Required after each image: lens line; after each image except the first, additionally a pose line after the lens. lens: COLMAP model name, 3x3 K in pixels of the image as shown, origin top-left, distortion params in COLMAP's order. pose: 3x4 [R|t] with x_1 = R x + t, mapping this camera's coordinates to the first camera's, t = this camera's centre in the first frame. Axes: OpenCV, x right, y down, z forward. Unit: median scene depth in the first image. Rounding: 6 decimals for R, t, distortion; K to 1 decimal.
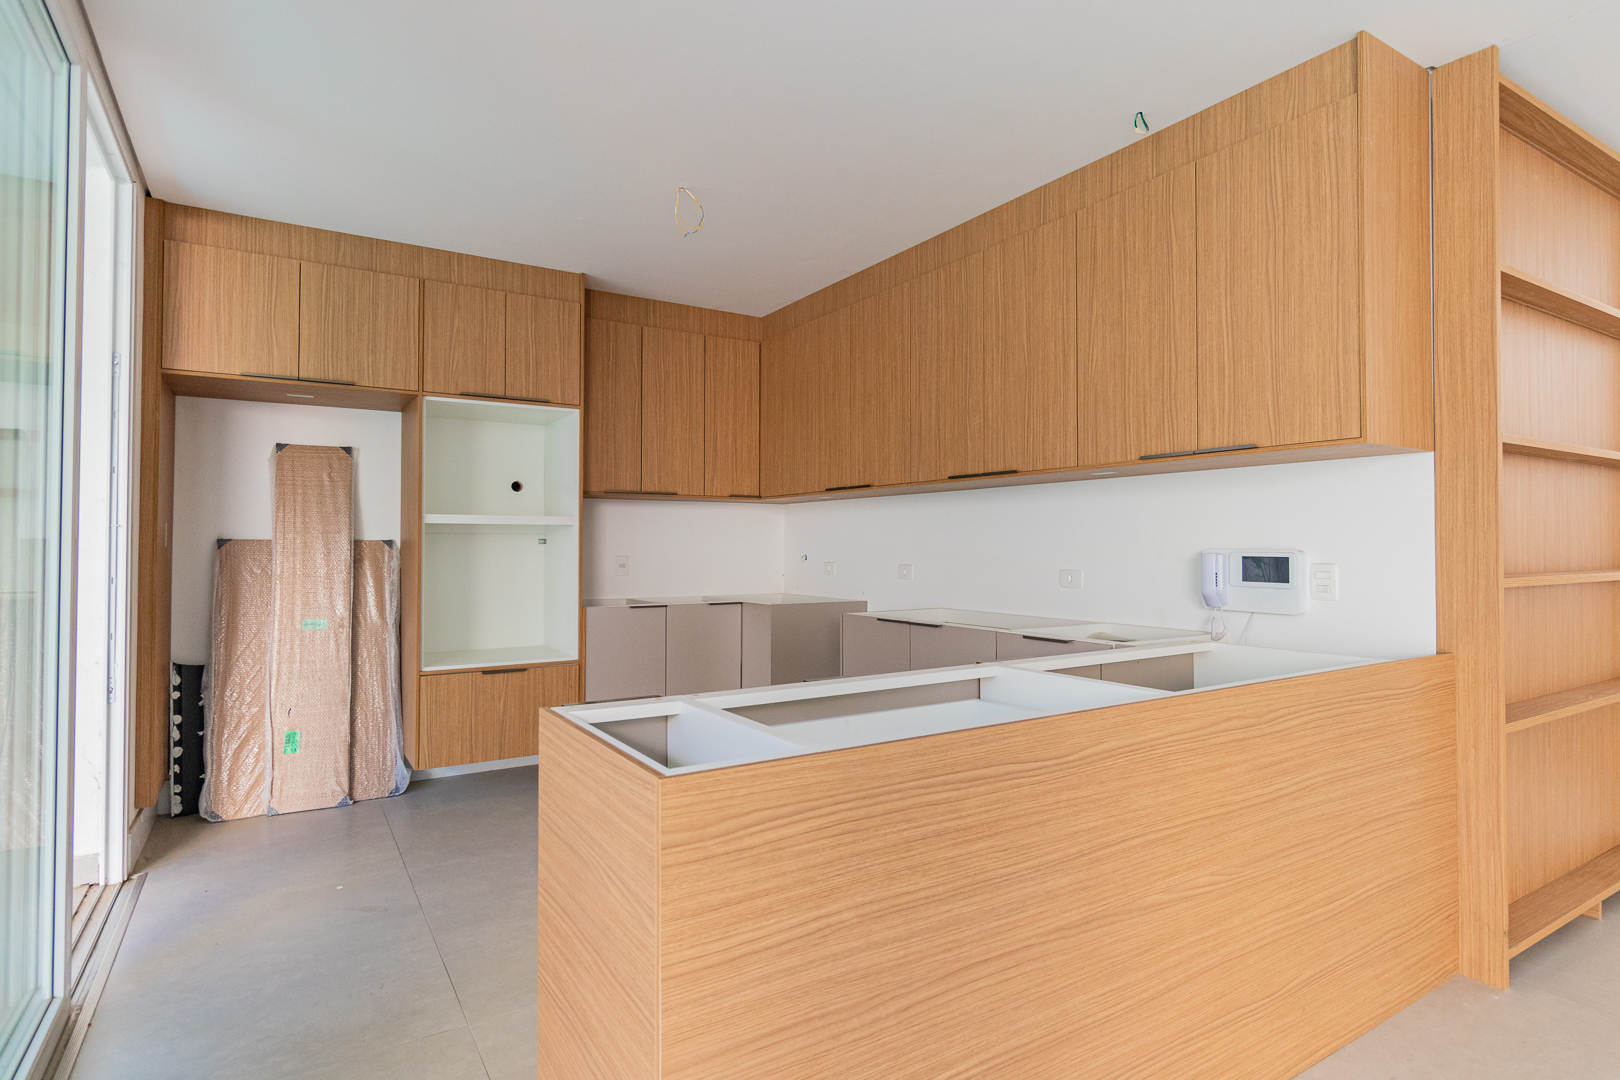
lens RADIAL K [[793.5, 0, 815.6], [0, 793.5, 532.3], [0, 0, 1]] dist [-0.001269, -0.000404]
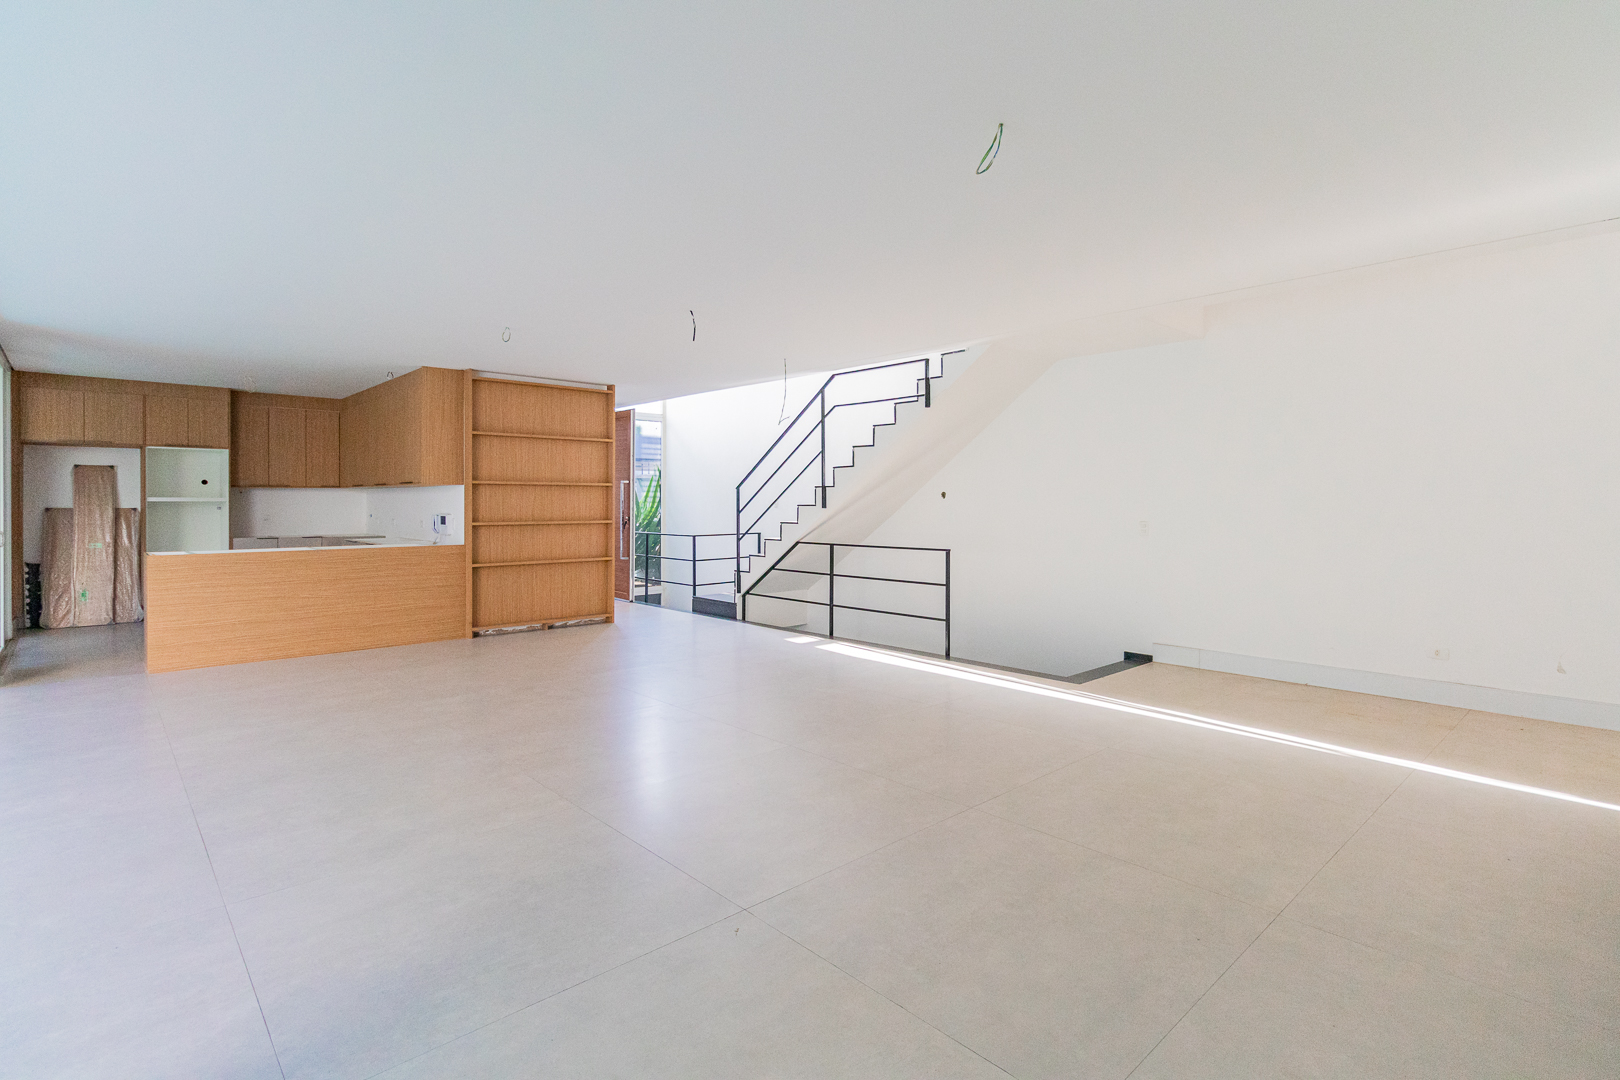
lens RADIAL K [[821.7, 0, 837.4], [0, 821.7, 507.1], [0, 0, 1]] dist [0.003087, 0.001164]
pose [[0.989756, 0.000422, 0.142770, 1.123928], [-0.003760, 0.999726, 0.023111, -0.056093], [-0.142721, -0.023411, 0.989486, -1.620250]]
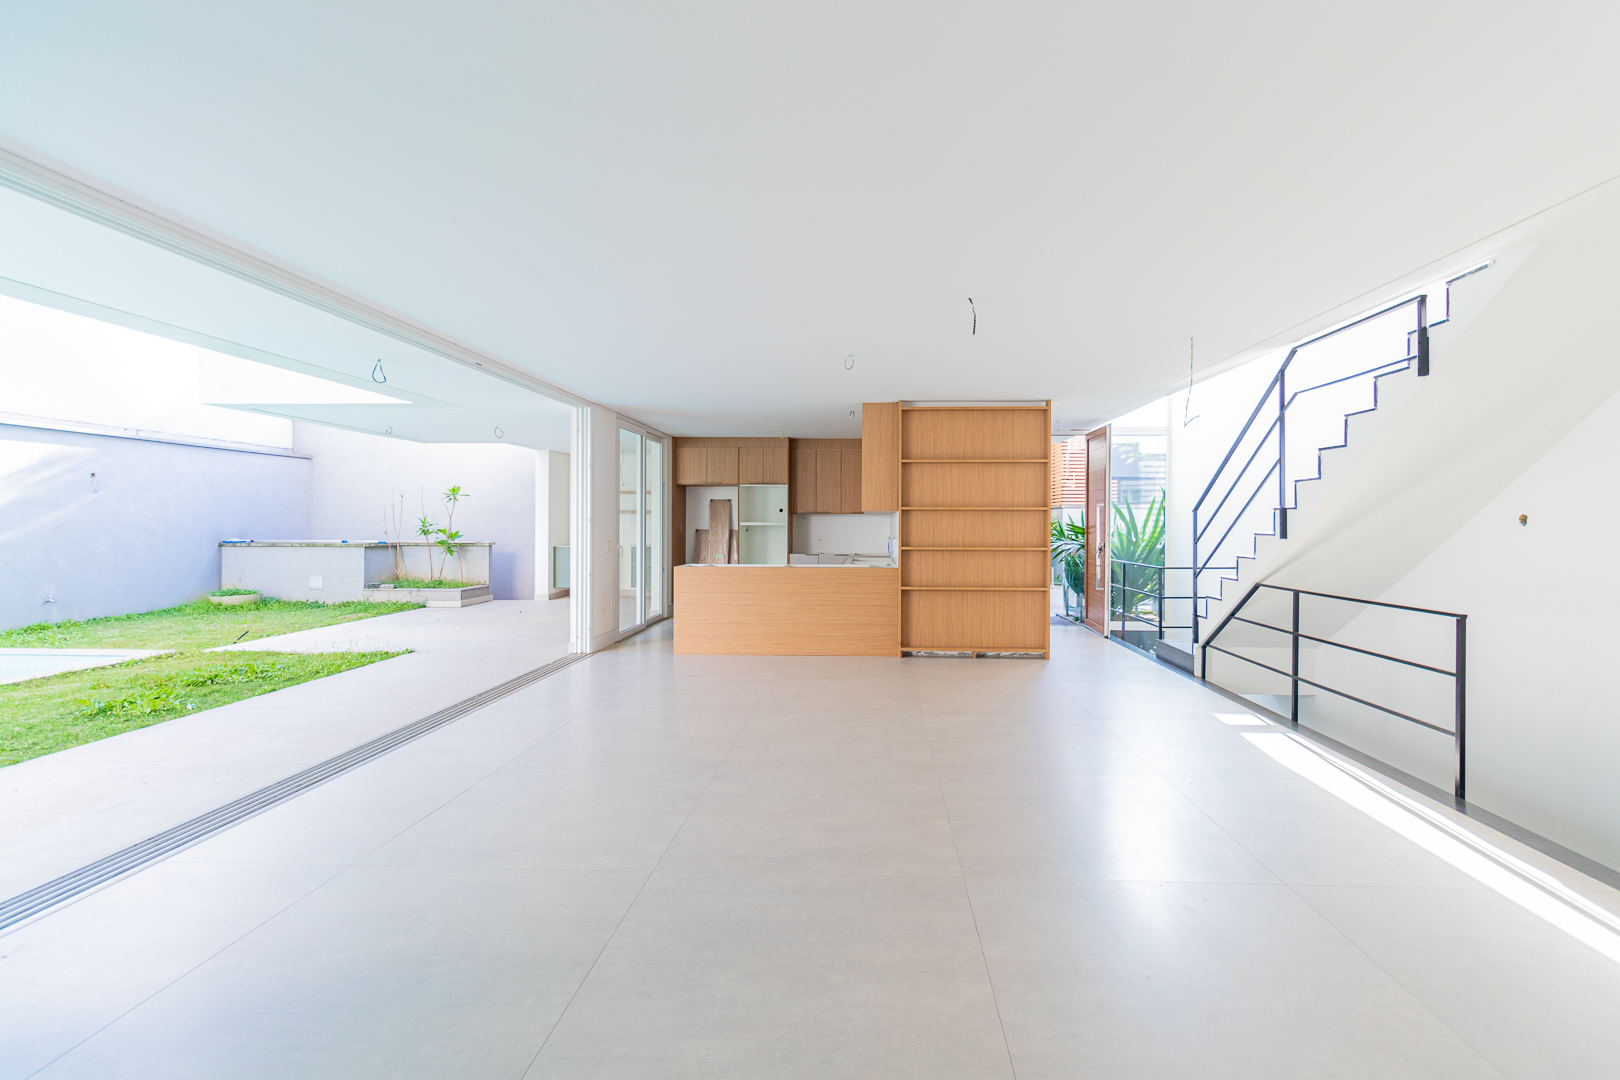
lens RADIAL K [[759.2, 0, 822.0], [0, 759.2, 529.8], [0, 0, 1]] dist [-0.003649, 0.000197]
pose [[0.781564, 0.008563, -0.623766, 1.599681], [0.008855, 0.999653, 0.024819, -0.063105], [0.623762, -0.024921, 0.781217, -1.125559]]
